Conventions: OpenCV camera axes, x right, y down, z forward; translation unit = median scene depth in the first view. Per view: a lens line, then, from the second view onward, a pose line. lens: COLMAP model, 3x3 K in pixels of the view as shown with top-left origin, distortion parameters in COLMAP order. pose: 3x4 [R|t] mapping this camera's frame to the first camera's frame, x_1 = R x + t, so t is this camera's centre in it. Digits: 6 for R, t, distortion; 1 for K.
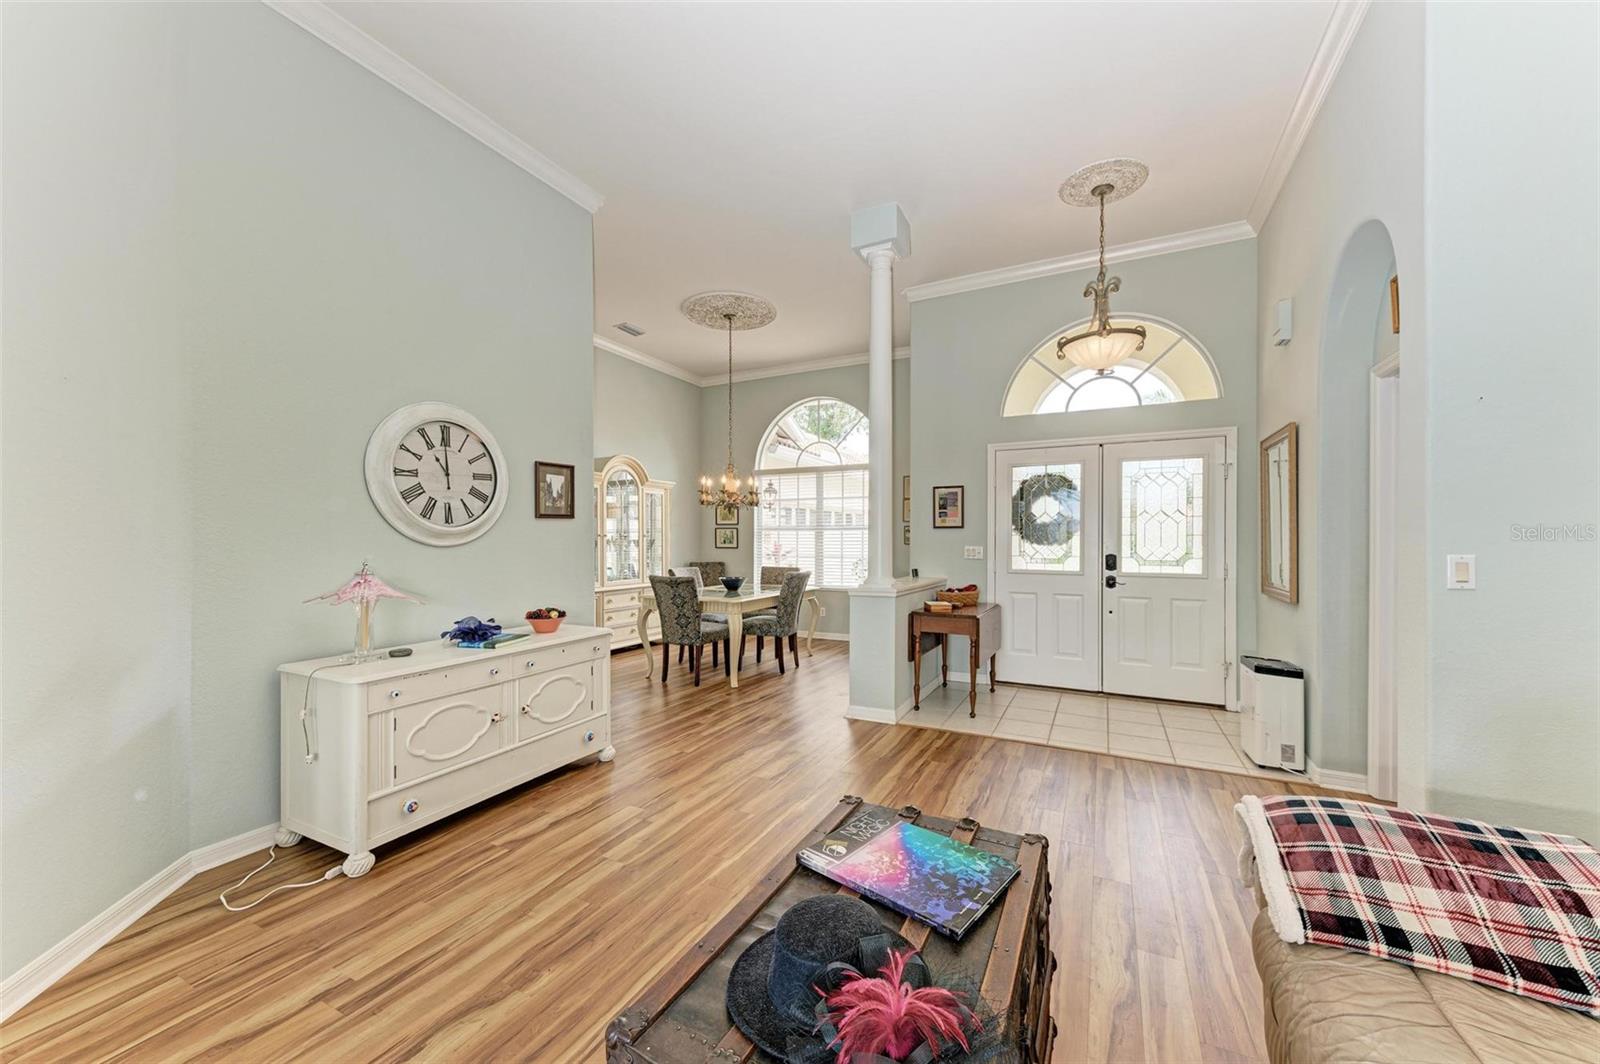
lens RADIAL K [[613.0, 0, 800.8], [0, 613.0, 538.0], [0, 0, 1]] dist [-0.001044, -0.000152]
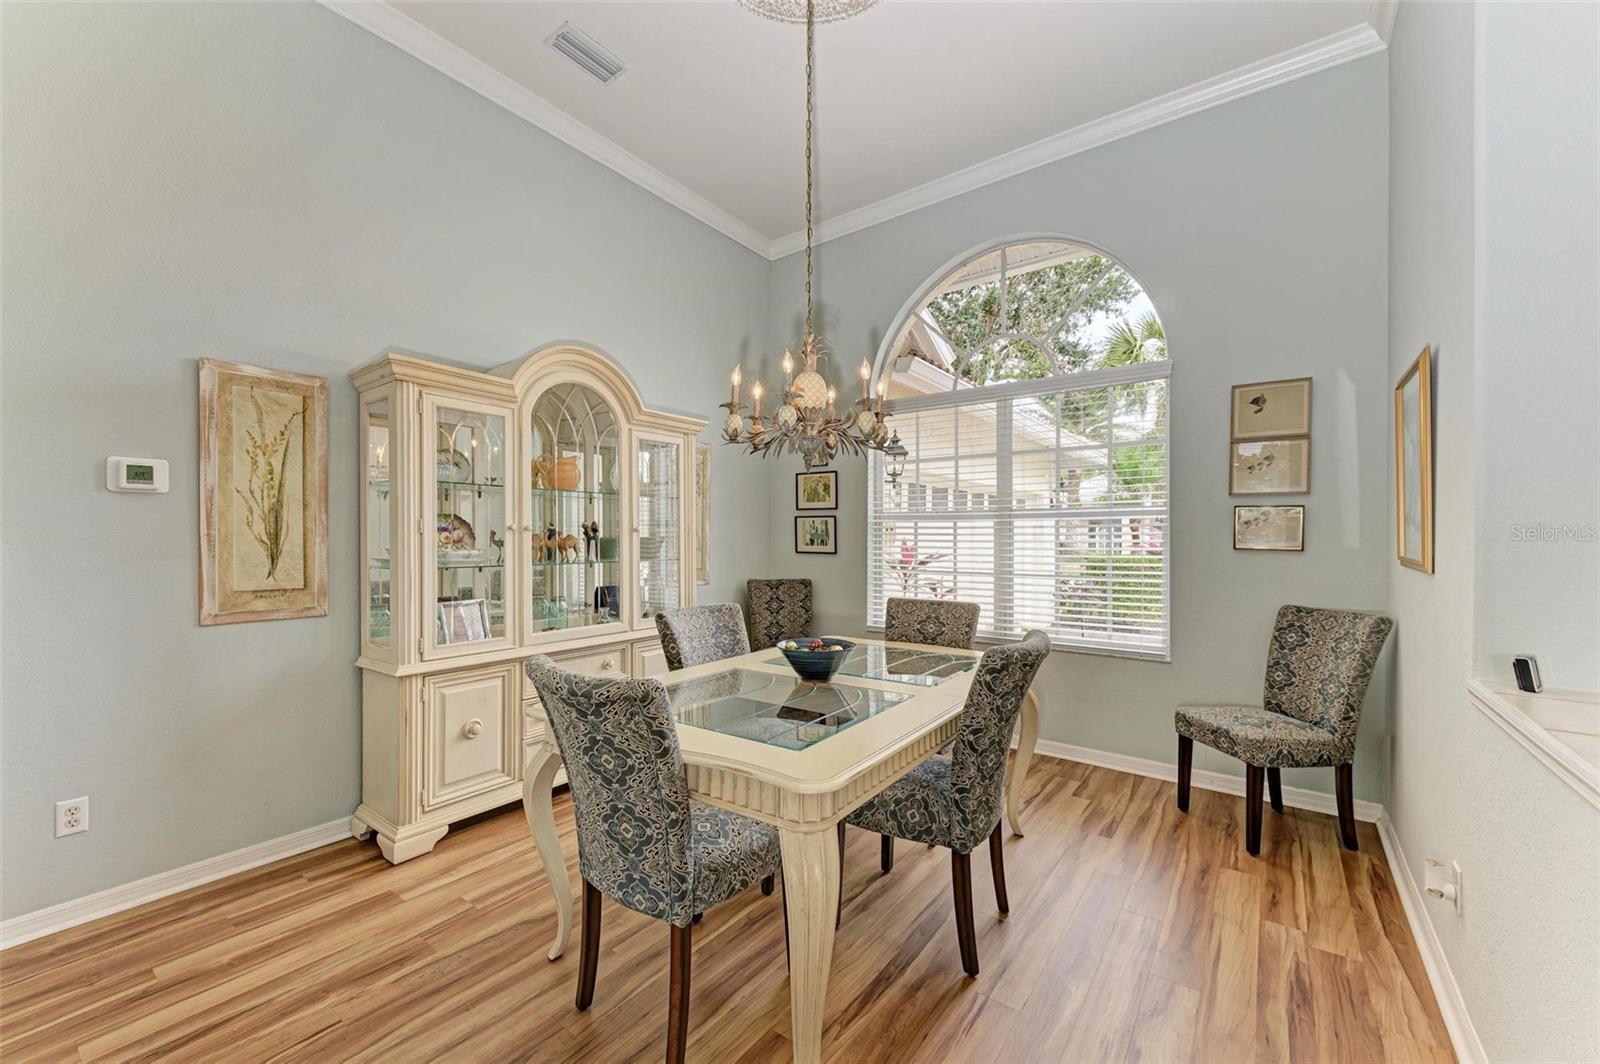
lens RADIAL K [[613.0, 0, 800.8], [0, 613.0, 538.0], [0, 0, 1]] dist [-0.001044, -0.000152]
pose [[0.985352, 0.000717, -0.170529, -0.046073], [-0.000025, 0.999992, 0.004062, 0.000893], [0.170531, -0.003998, 0.985344, 0.509203]]
